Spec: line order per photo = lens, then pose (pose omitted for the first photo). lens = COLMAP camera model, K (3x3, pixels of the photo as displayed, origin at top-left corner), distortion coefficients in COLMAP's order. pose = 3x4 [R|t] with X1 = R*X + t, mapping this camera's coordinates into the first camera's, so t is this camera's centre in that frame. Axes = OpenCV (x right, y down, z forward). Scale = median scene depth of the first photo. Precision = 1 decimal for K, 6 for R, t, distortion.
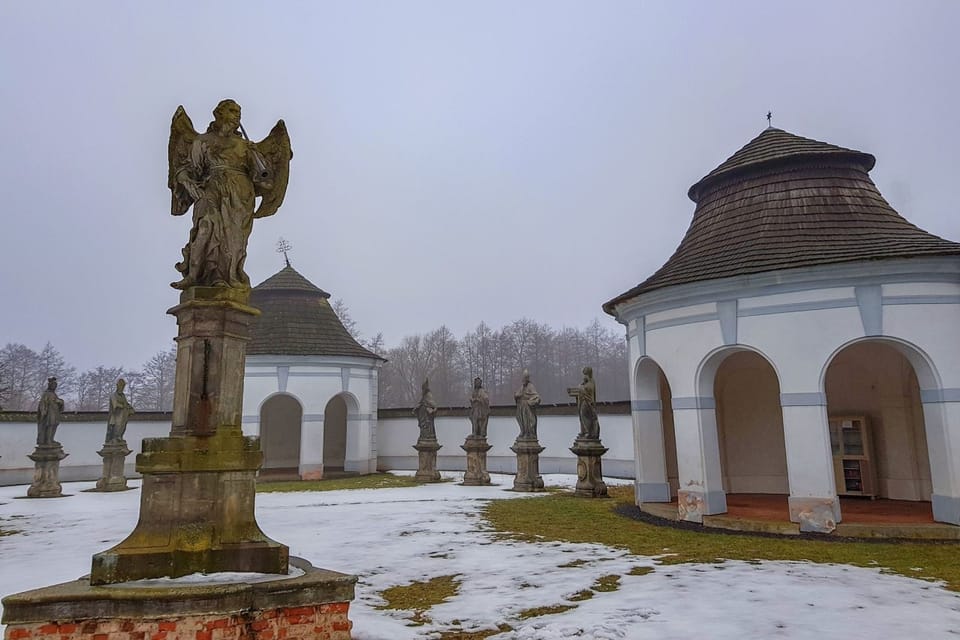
lens RADIAL K [[719.6, 0, 462.5], [0, 719.6, 284.1], [0, 0, 1]] dist [0.078808, -0.112783]
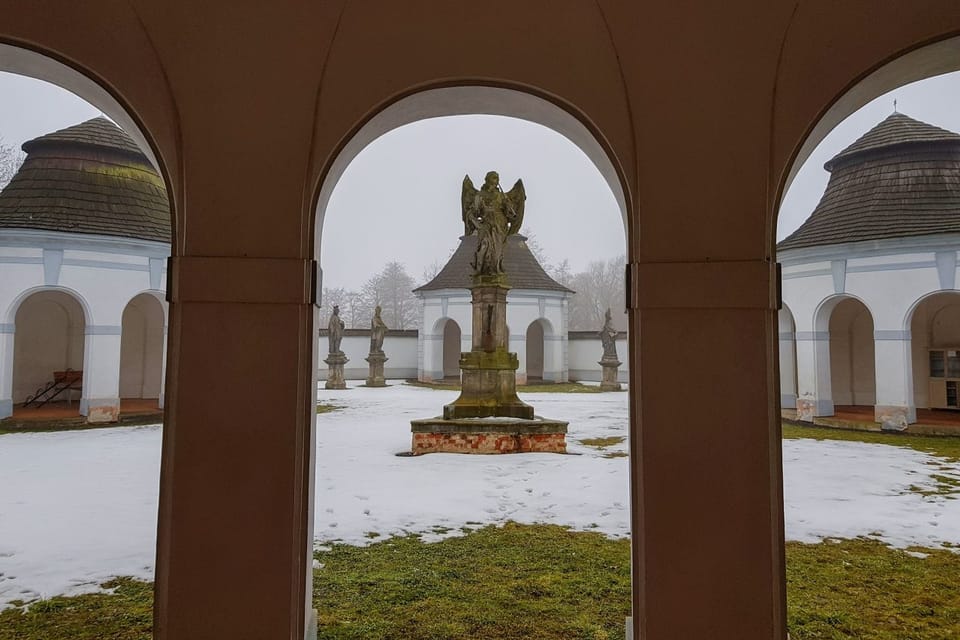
lens RADIAL K [[719.6, 0, 462.5], [0, 719.6, 284.1], [0, 0, 1]] dist [0.078808, -0.112783]
pose [[0.967726, 0.000953, -0.252001, 0.036566], [0.027447, 0.993645, 0.109162, -0.099878], [0.250504, -0.112556, 0.961550, -0.463200]]
